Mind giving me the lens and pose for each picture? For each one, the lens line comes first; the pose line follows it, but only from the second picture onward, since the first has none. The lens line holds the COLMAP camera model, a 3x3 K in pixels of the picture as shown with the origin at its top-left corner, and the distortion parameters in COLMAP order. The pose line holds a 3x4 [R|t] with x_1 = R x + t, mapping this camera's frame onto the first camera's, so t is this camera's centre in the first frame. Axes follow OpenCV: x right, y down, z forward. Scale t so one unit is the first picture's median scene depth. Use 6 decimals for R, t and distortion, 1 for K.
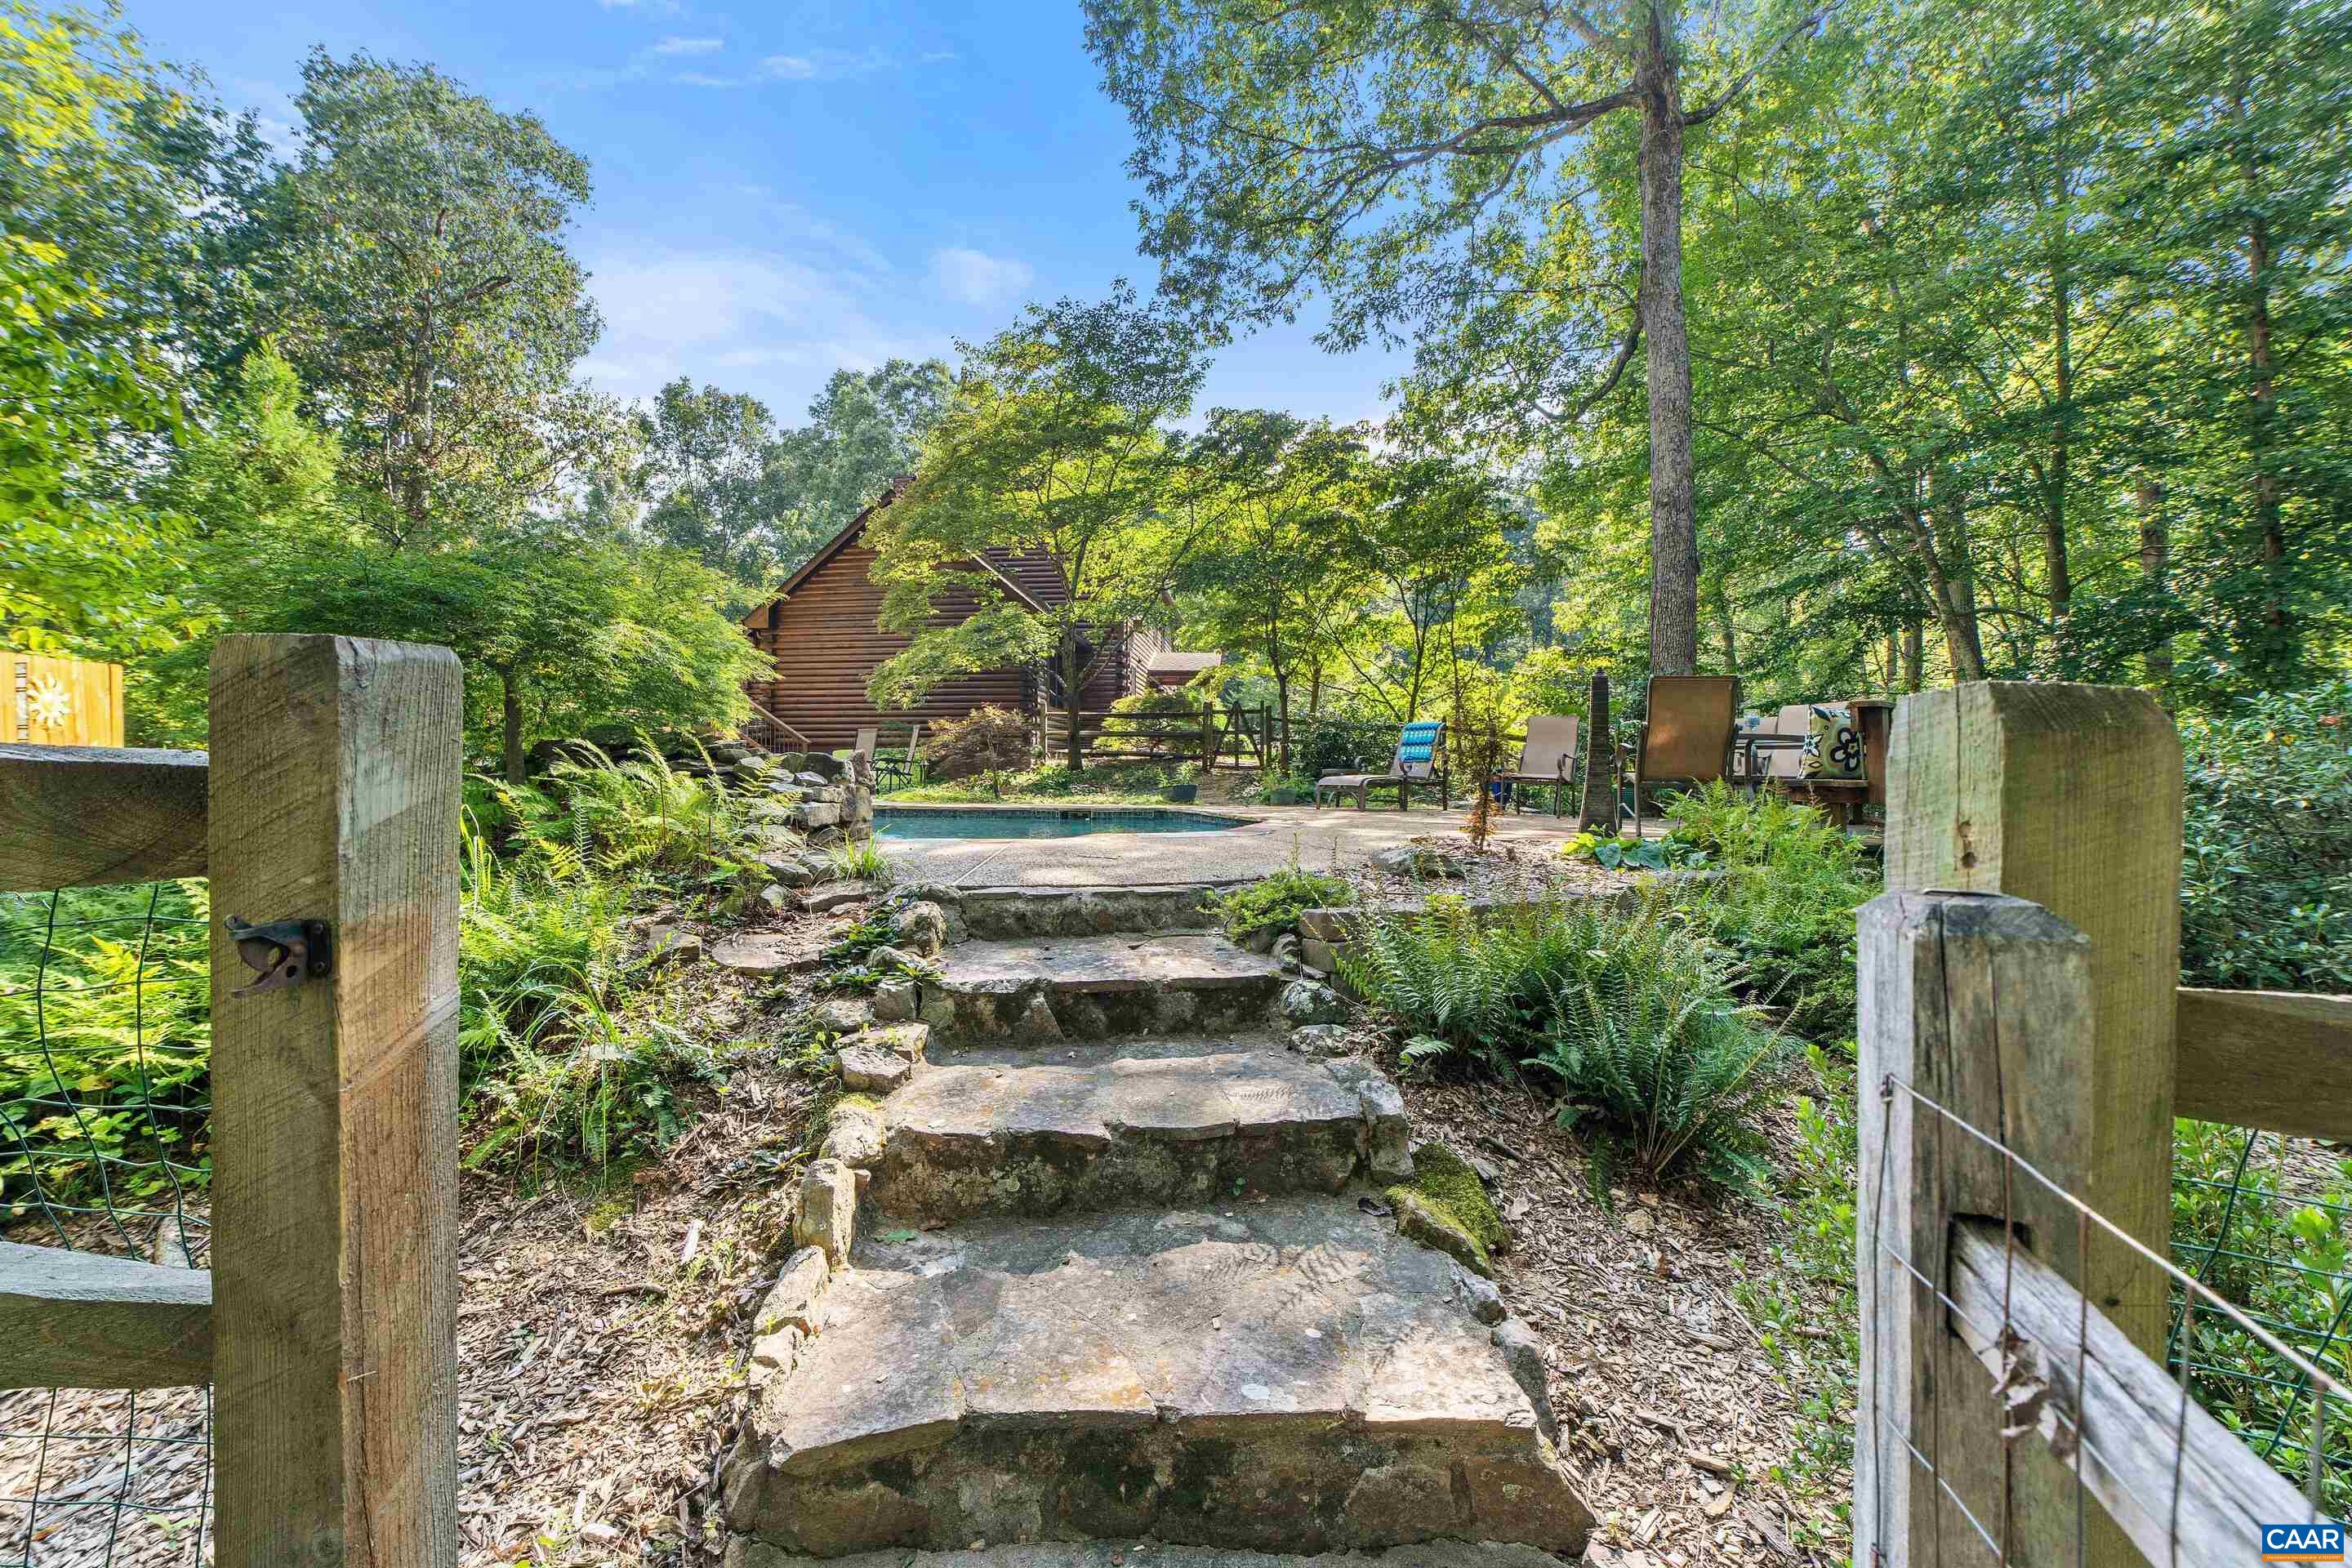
lens RADIAL K [[909.6, 0, 1168.9], [0, 909.6, 775.7], [0, 0, 1]] dist [-0.009185, 0.001925]
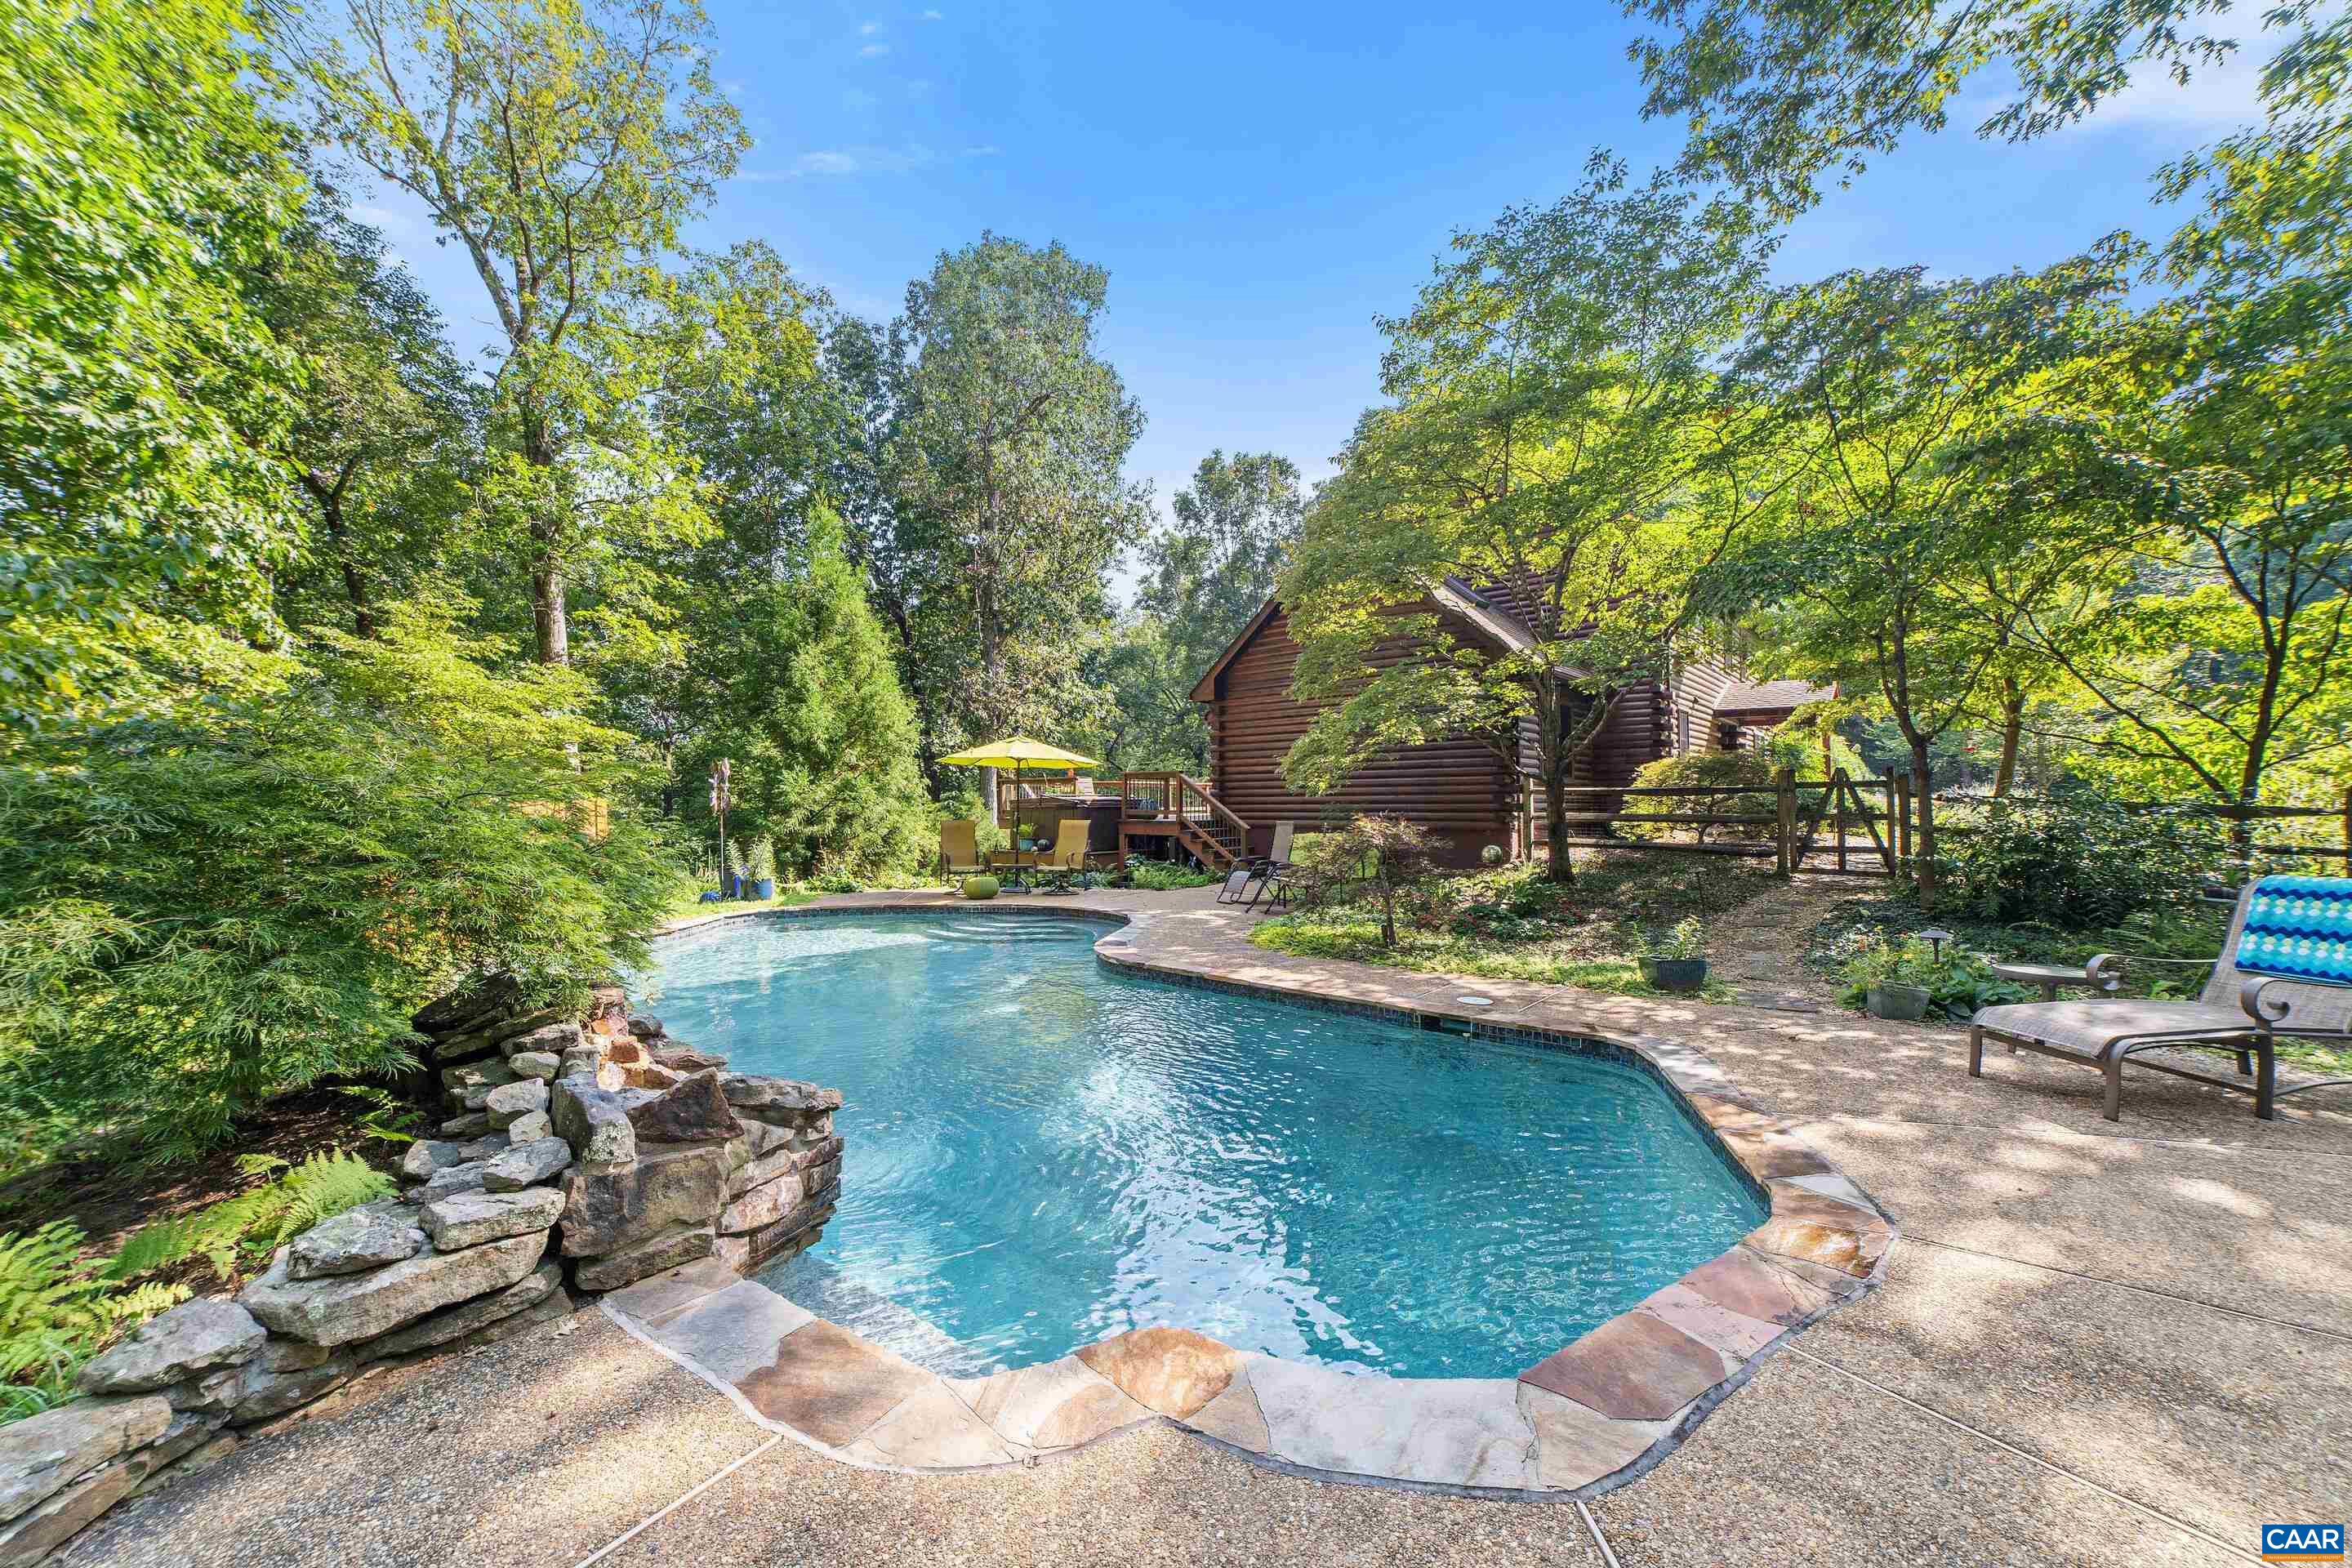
lens RADIAL K [[909.6, 0, 1190.4], [0, 909.6, 788.1], [0, 0, 1]] dist [-0.009185, 0.001925]
pose [[0.827761, -0.011771, -0.560958, 0.054894], [0.000884, 0.999806, -0.019675, -0.058806], [0.561081, 0.015790, 0.827610, 0.244370]]
